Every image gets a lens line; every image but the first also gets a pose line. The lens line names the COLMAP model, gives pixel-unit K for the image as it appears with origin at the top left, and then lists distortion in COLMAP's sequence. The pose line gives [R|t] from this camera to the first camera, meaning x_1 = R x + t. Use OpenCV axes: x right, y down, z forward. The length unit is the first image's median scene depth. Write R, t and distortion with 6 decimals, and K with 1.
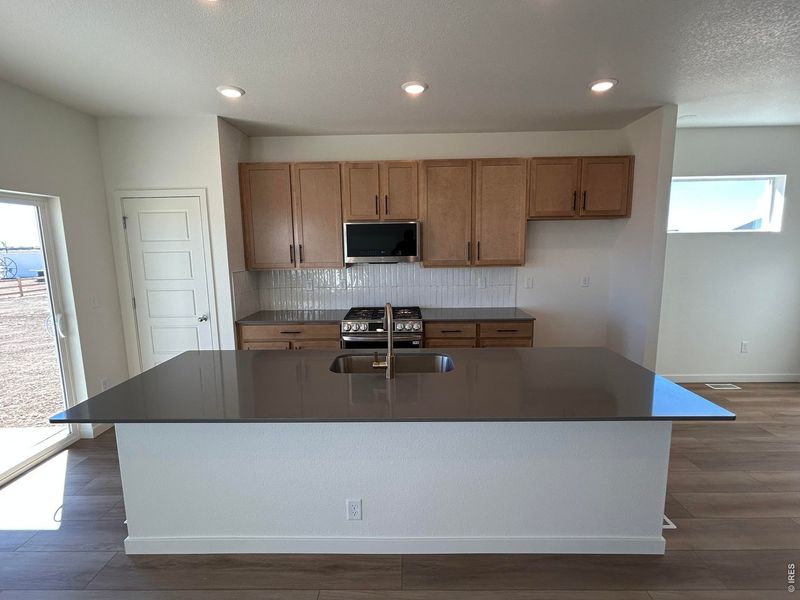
lens RADIAL K [[380.2, 0, 400.0], [0, 380.2, 300.0], [0, 0, 1]] dist [-0.002539, -0.000653]
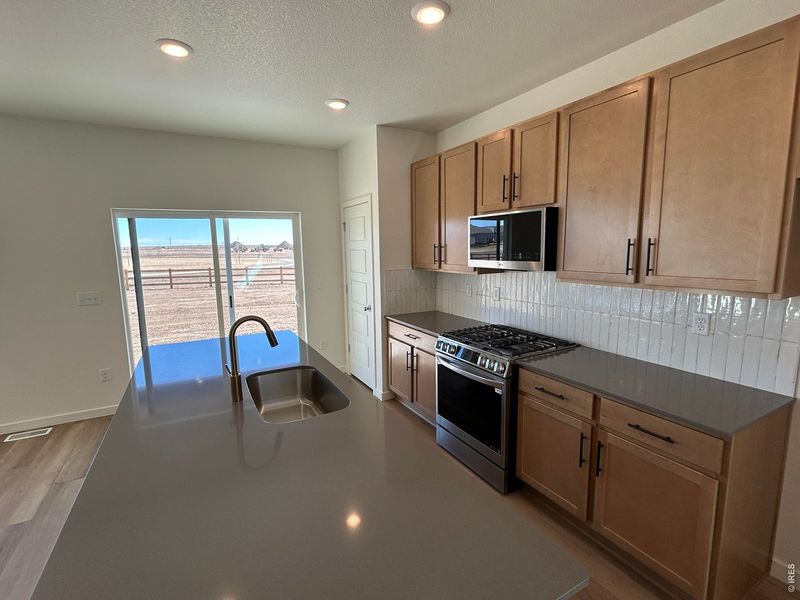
lens RADIAL K [[380.2, 0, 400.0], [0, 380.2, 300.0], [0, 0, 1]] dist [-0.002539, -0.000653]
pose [[0.497267, 0.128249, -0.858066, 0.485049], [-0.119450, 0.989716, 0.078702, -0.074385], [0.859335, 0.063361, 0.507472, 0.478412]]
